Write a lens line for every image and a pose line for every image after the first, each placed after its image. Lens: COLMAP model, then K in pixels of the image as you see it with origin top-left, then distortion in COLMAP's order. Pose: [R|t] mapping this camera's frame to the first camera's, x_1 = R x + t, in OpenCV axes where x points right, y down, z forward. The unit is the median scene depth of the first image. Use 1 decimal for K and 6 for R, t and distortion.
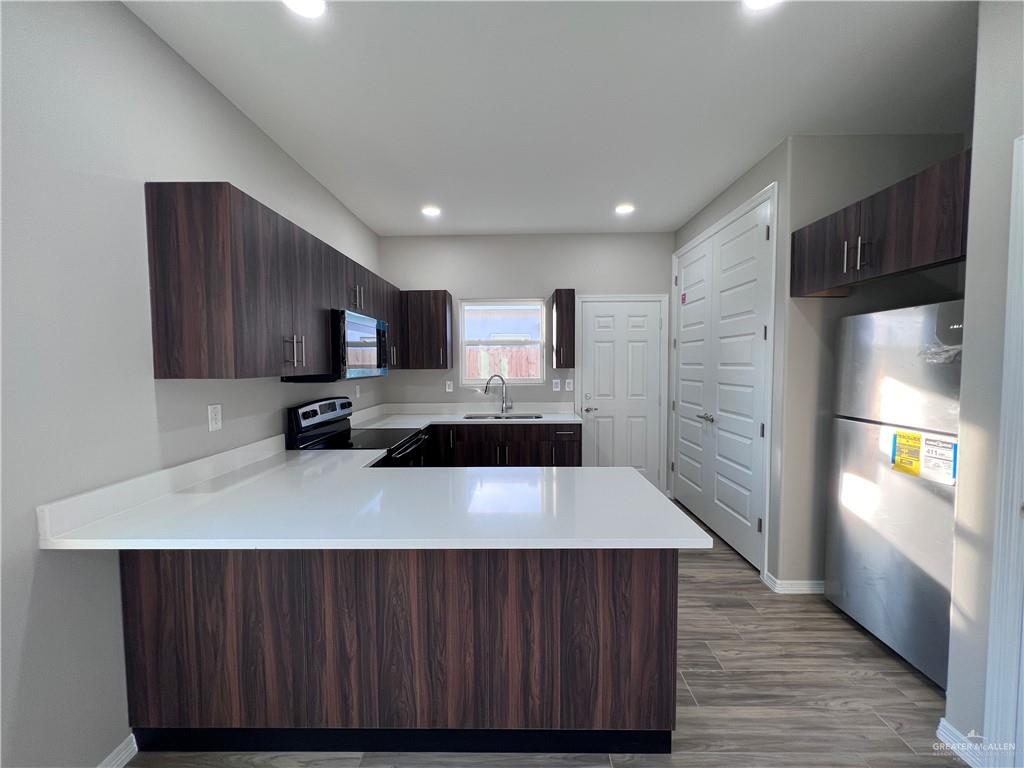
lens RADIAL K [[410.8, 0, 511.8], [0, 410.8, 384.8], [0, 0, 1]] dist [0.001007, -0.000072]
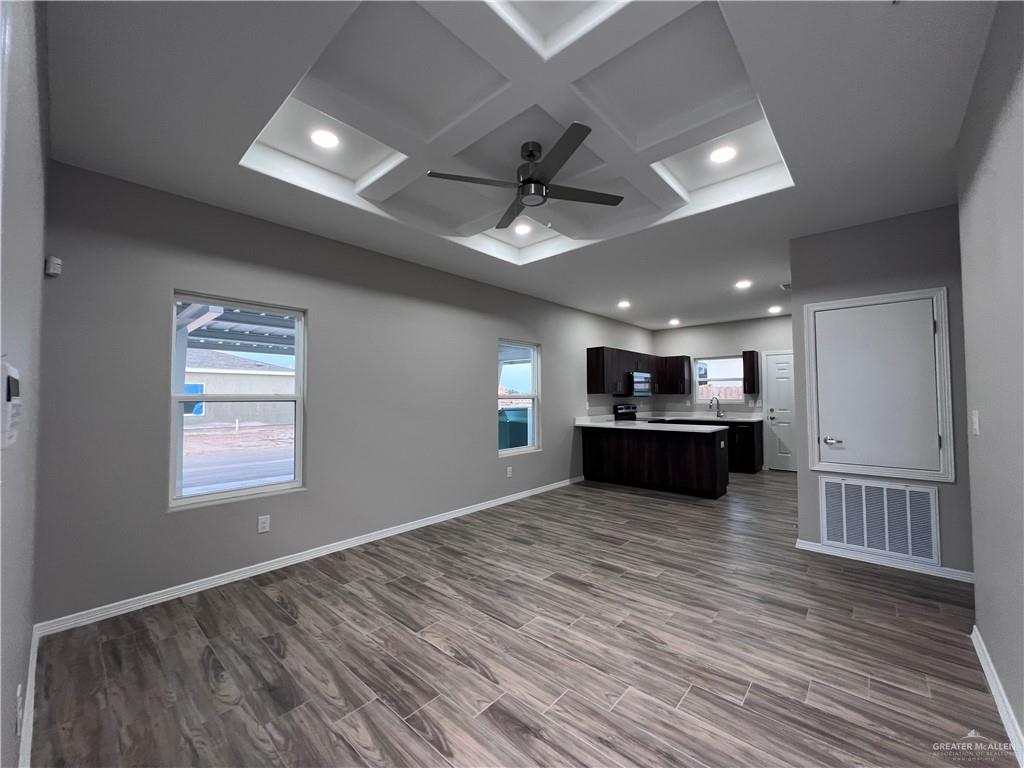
lens RADIAL K [[410.8, 0, 504.7], [0, 410.8, 385.4], [0, 0, 1]] dist [0.001007, -0.000072]
pose [[0.748030, -0.016316, -0.663464, 0.795916], [-0.038187, 0.996983, -0.067573, 0.135301], [0.662565, 0.075882, 0.745150, -1.666170]]
